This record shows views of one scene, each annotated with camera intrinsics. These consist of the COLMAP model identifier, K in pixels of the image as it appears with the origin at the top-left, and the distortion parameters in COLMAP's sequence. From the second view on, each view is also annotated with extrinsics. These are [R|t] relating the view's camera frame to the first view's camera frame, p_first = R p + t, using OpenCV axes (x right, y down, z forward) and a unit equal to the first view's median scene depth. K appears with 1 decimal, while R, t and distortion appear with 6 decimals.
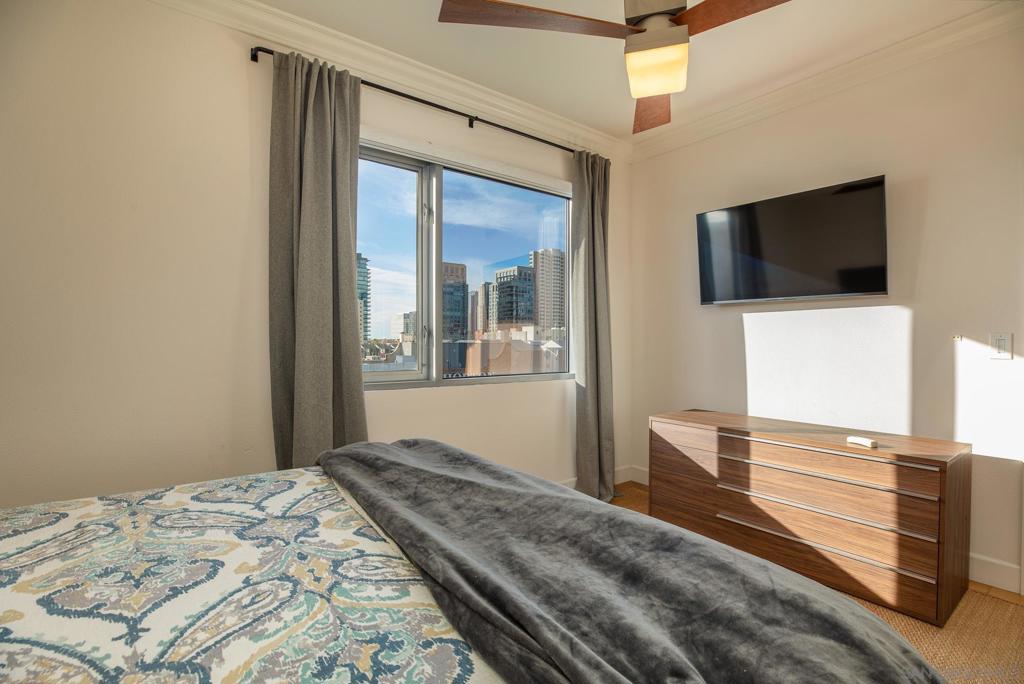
lens RADIAL K [[491.3, 0, 512.0], [0, 491.3, 342.0], [0, 0, 1]] dist [-0.034189, 0.000362]
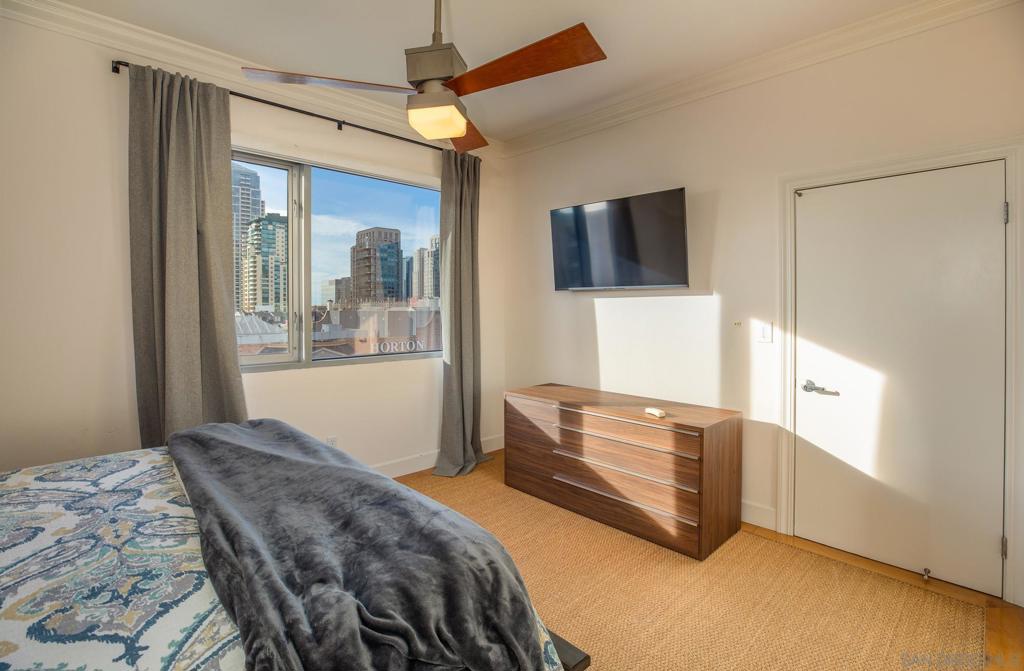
lens RADIAL K [[496.2, 0, 505.5], [0, 496.2, 308.1], [0, 0, 1]] dist [-0.035421, 0.009291]
pose [[0.993782, -0.002999, 0.111307, 0.334439], [0.002972, 0.999996, 0.000403, -0.084182], [-0.111307, -0.000070, 0.993786, -0.281784]]
